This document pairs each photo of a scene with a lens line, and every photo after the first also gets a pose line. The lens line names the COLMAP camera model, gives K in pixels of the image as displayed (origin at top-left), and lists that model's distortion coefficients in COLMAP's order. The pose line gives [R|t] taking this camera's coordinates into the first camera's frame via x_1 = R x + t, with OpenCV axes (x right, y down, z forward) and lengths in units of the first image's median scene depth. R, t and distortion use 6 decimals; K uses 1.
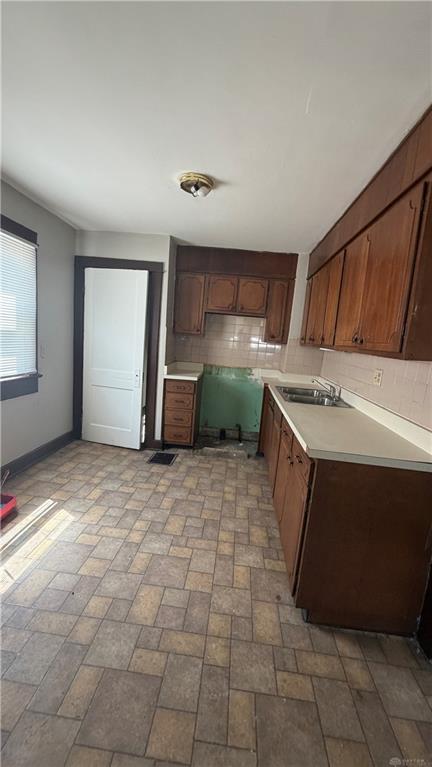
lens RADIAL K [[299.9, 0, 219.2], [0, 299.9, 382.8], [0, 0, 1]] dist [0.002384, -0.000166]
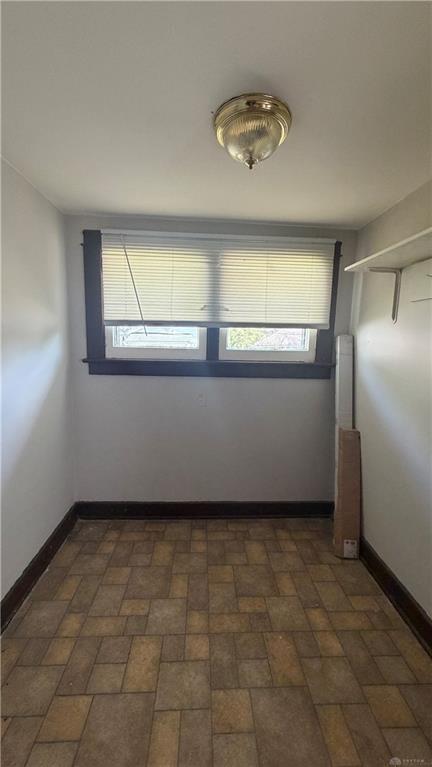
lens RADIAL K [[299.9, 0, 216.6], [0, 299.9, 383.8], [0, 0, 1]] dist [0.002384, -0.000166]
pose [[-0.987479, -0.070748, -0.140998, 0.138374], [-0.108293, 0.953940, 0.279770, -0.262941], [0.114710, 0.291536, -0.949657, 1.747312]]
